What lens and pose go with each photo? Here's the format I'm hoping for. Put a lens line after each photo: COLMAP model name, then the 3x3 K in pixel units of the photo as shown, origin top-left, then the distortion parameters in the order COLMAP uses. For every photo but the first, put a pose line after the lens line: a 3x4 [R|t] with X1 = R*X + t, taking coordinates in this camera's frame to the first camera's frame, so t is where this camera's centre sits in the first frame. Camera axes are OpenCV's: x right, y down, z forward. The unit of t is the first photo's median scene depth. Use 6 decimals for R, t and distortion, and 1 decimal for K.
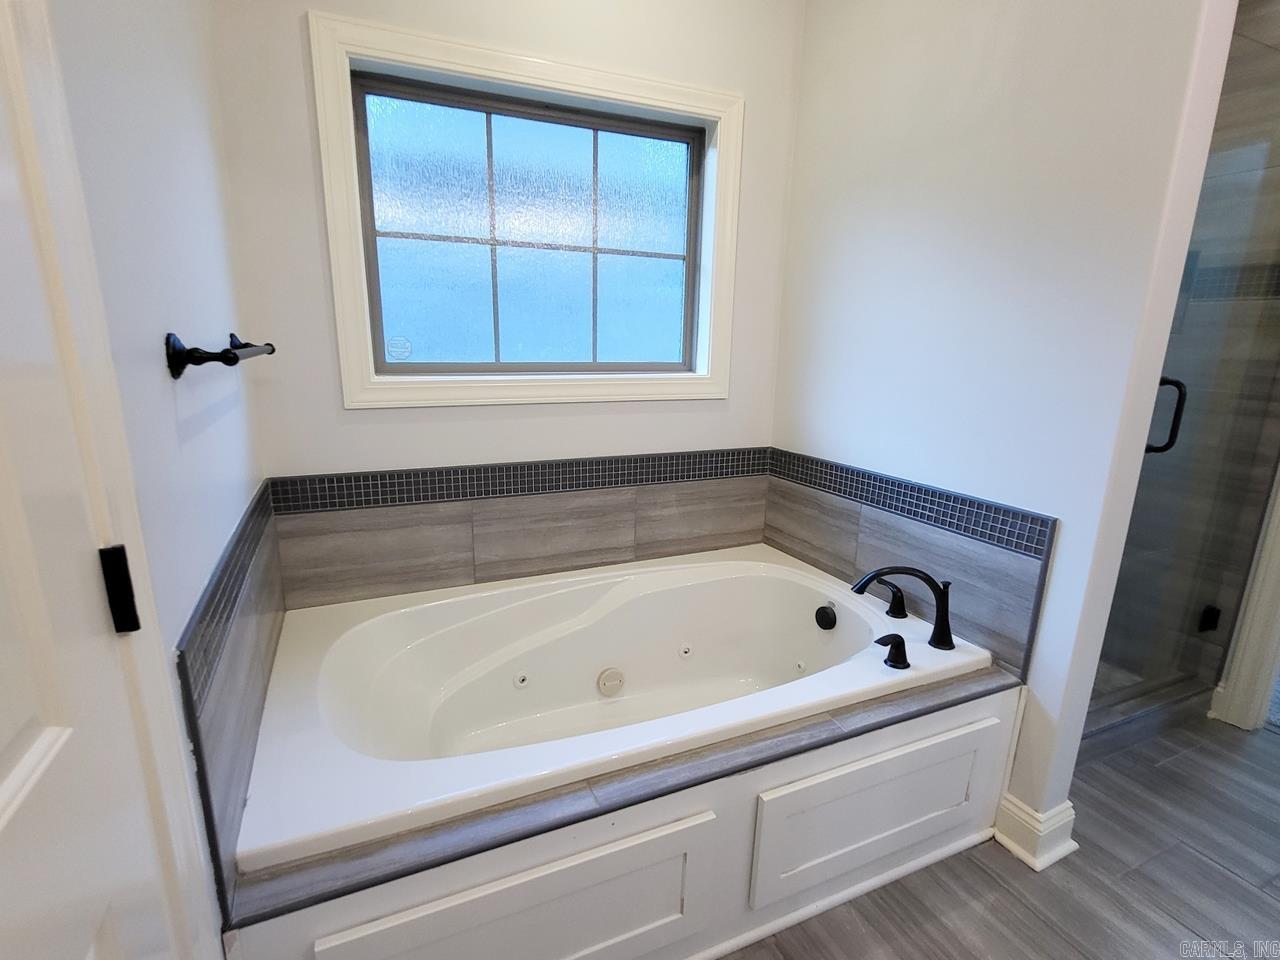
lens RADIAL K [[637.8, 0, 638.0], [0, 637.8, 486.6], [0, 0, 1]] dist [0.000807, 0.000030]
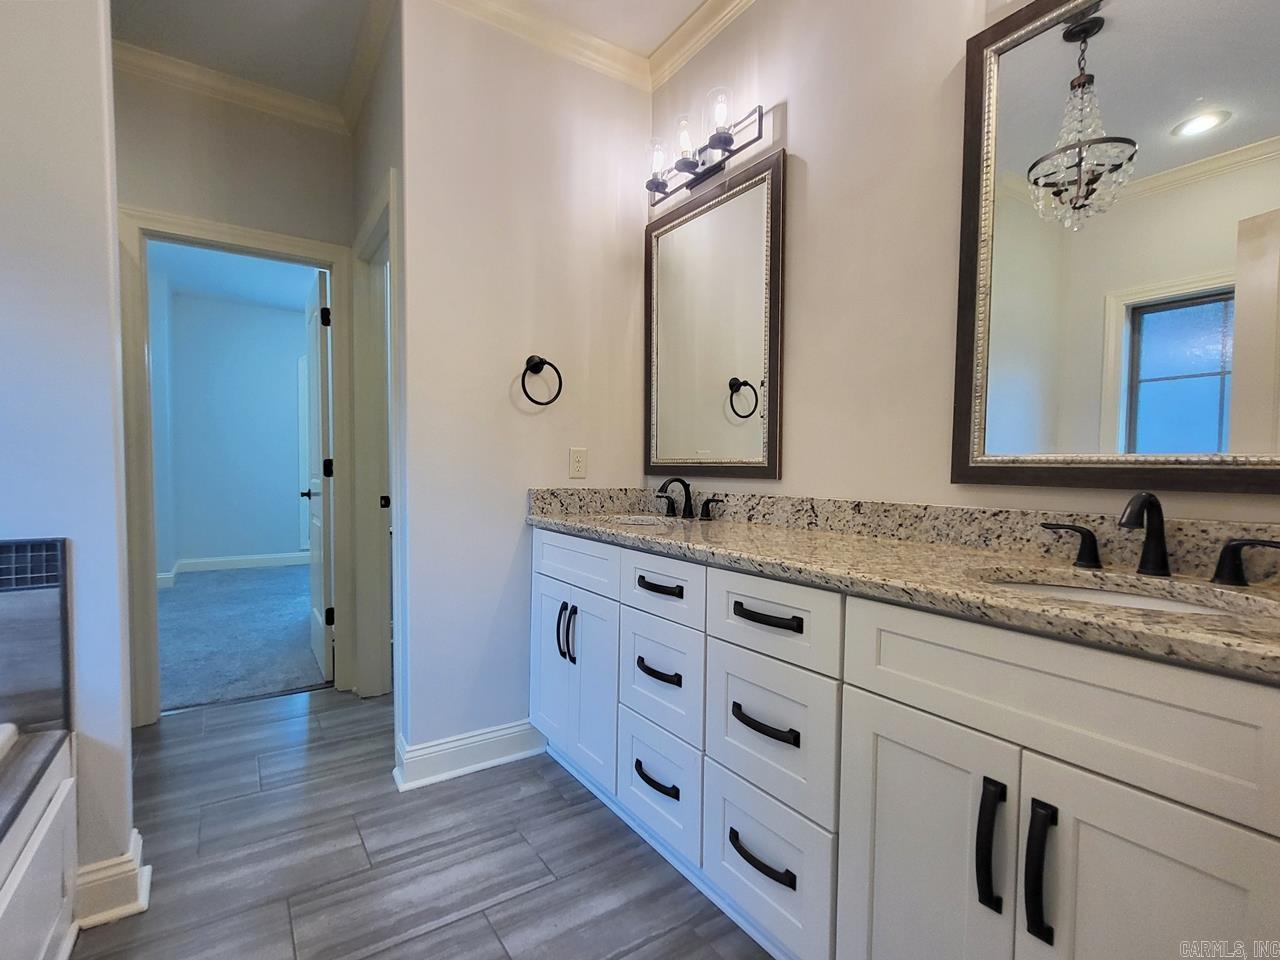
lens RADIAL K [[637.8, 0, 638.0], [0, 637.8, 486.6], [0, 0, 1]] dist [0.000807, 0.000030]
pose [[-0.156018, -0.069910, 0.985277, -0.369601], [0.223746, 0.969063, 0.104190, 0.063788], [-0.962079, 0.236707, -0.135549, 0.284231]]
